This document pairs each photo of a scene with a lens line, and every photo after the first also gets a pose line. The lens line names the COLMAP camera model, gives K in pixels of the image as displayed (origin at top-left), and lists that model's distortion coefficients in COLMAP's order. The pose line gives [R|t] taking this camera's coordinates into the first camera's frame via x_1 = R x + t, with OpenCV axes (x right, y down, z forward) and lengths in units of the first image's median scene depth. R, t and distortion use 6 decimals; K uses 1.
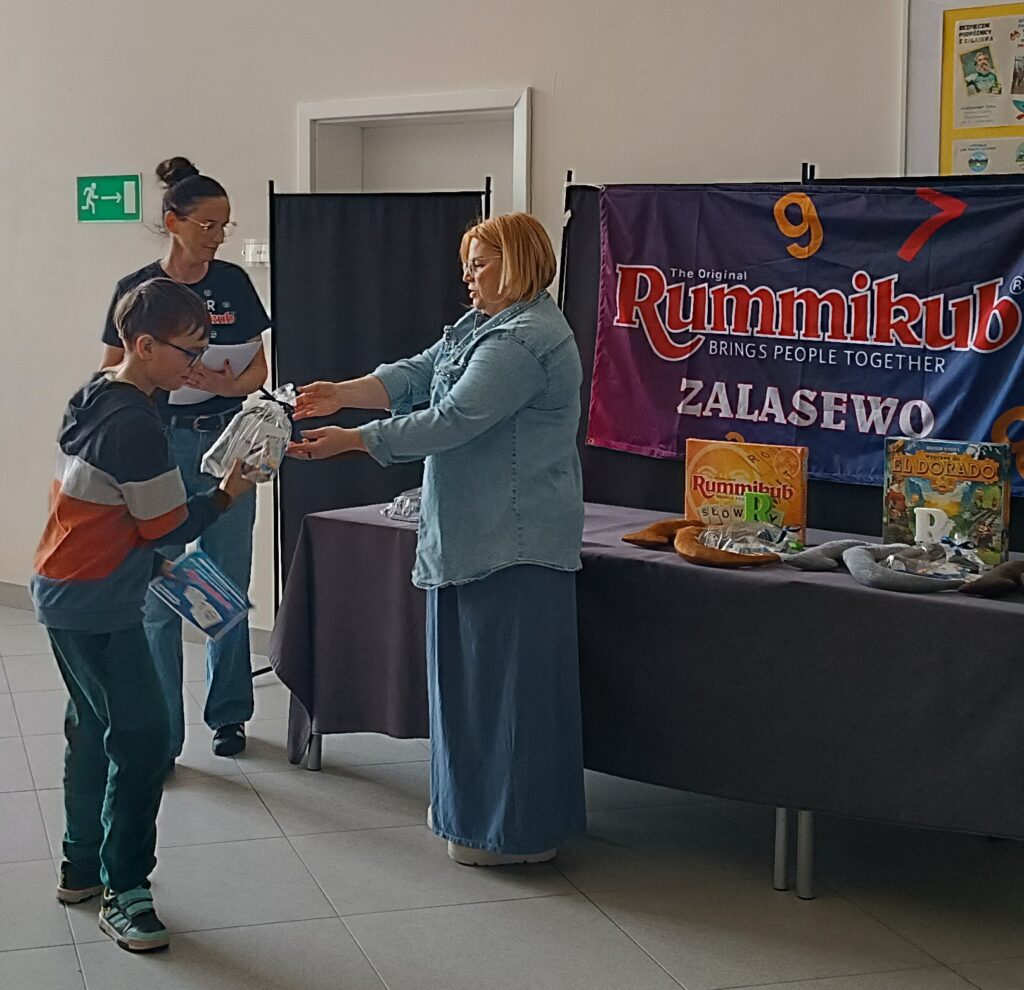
lens RADIAL K [[2071.6, 0, 512.0], [0, 2071.6, 495.0], [0, 0, 1]] dist [-0.001247, -2.755080]
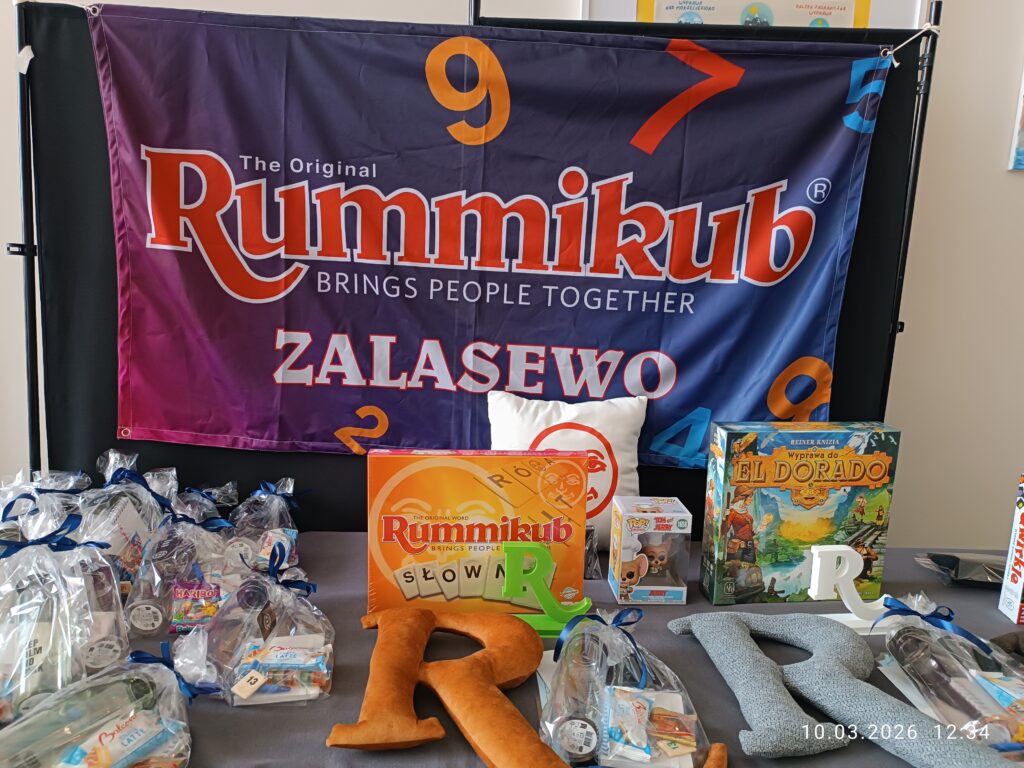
lens RADIAL K [[710.1, 0, 511.9], [0, 710.1, 404.0], [0, 0, 1]] dist [0.004571, -0.002864]
pose [[0.792341, -0.117655, 0.598626, 0.002907], [0.046608, 0.990034, 0.132894, -0.062357], [-0.608296, -0.077396, 0.789928, 0.809906]]
